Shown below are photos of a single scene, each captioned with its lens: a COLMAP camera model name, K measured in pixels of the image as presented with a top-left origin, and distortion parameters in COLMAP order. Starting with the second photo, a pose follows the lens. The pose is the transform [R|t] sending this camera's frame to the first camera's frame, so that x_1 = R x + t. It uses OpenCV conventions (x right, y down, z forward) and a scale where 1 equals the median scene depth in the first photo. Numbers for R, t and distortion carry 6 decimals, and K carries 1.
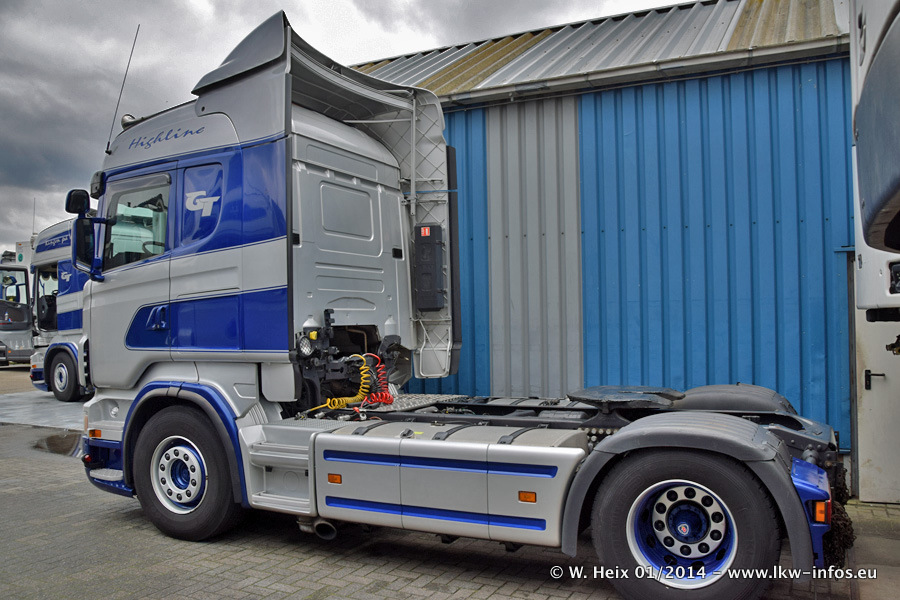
lens RADIAL K [[706.3, 0, 453.3], [0, 706.3, 302.6], [0, 0, 1]] dist [-0.140315, 0.133561]
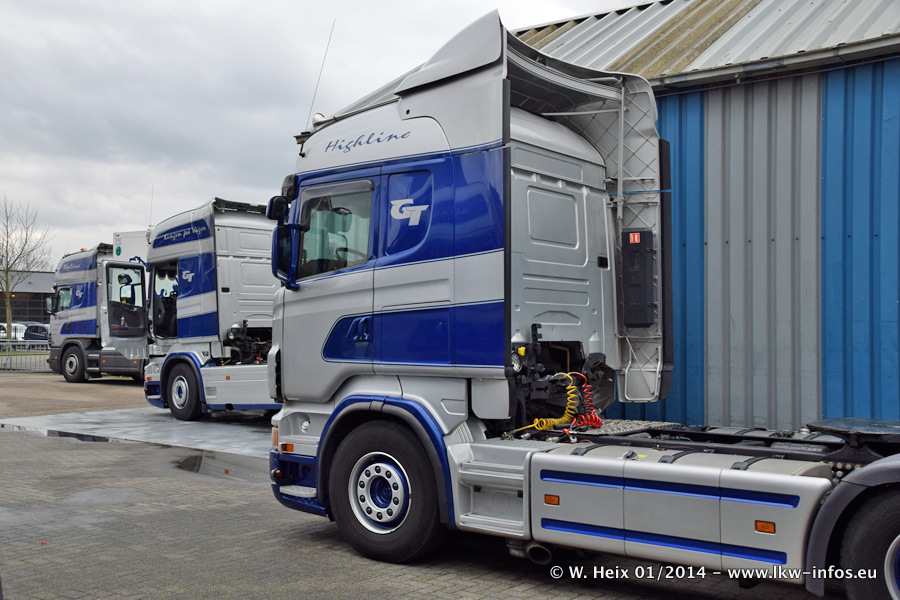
lens RADIAL K [[964.6, 0, 423.2], [0, 964.6, 300.0], [0, 0, 1]] dist [-0.023960, 0.249934]
pose [[0.980881, 0.015833, -0.193963, -0.074095], [-0.017293, 0.999833, -0.005836, -0.011873], [0.193839, 0.009079, 0.980991, -0.289038]]
